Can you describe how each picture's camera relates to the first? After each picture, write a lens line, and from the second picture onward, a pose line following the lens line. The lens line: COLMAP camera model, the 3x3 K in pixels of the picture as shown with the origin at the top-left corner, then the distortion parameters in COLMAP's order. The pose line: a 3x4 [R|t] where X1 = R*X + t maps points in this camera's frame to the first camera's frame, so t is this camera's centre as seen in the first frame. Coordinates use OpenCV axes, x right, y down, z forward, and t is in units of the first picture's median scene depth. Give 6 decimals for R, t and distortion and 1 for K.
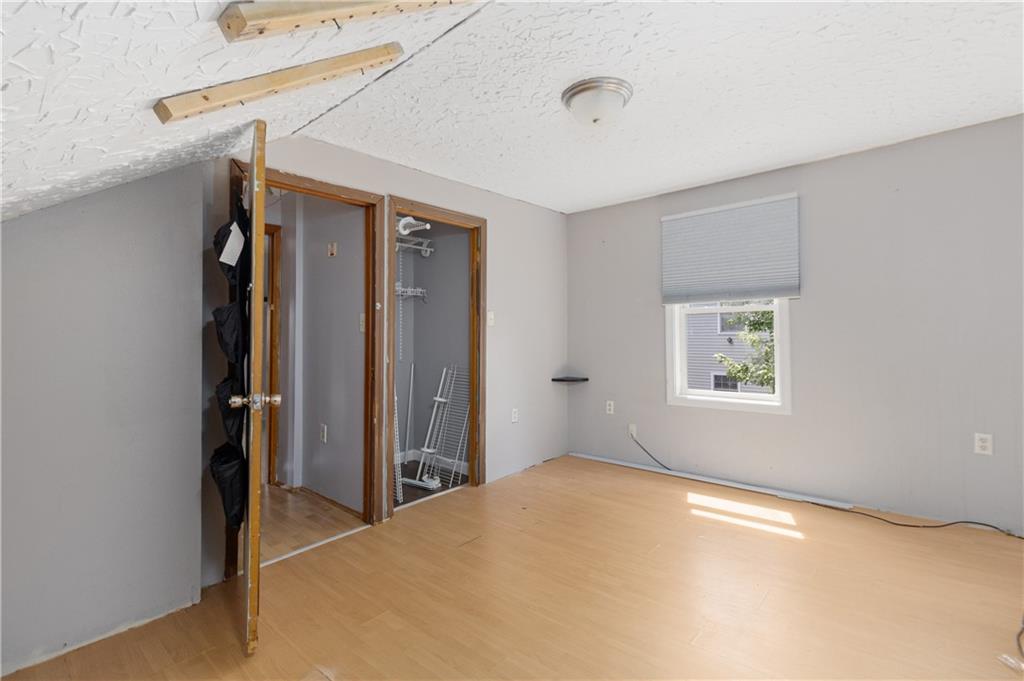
lens RADIAL K [[487.7, 0, 518.9], [0, 487.7, 336.1], [0, 0, 1]] dist [-0.002227, -0.000399]
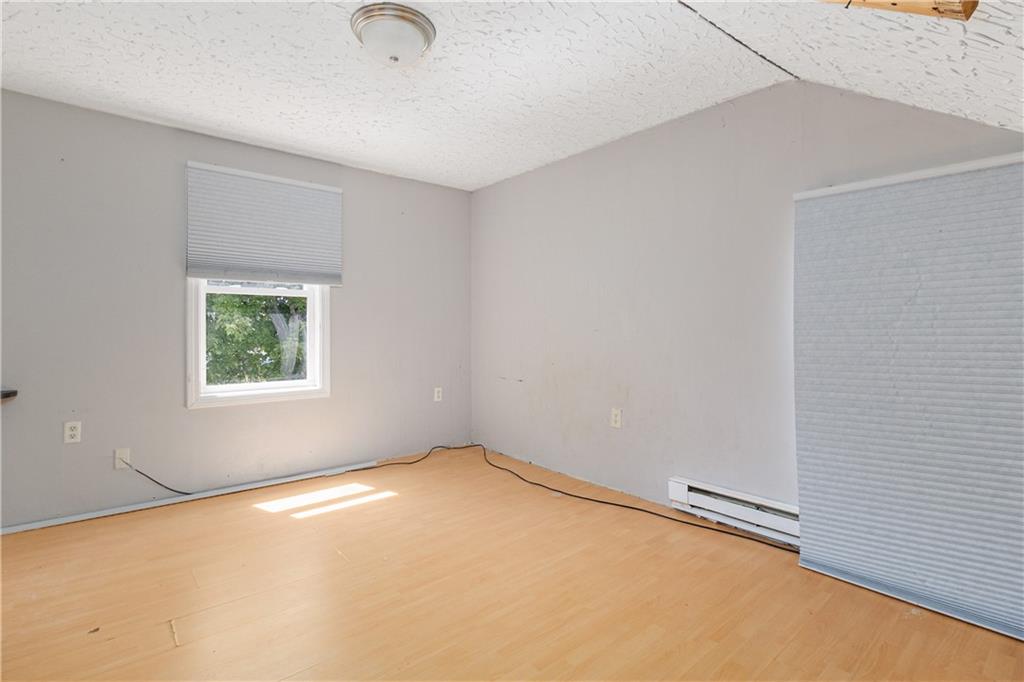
lens RADIAL K [[487.7, 0, 518.9], [0, 487.7, 336.6], [0, 0, 1]] dist [-0.002227, -0.000399]
pose [[0.135199, -0.008201, 0.990784, -0.416541], [-0.006370, 0.999938, 0.009146, 0.018758], [-0.990798, -0.007548, 0.135139, 0.428096]]
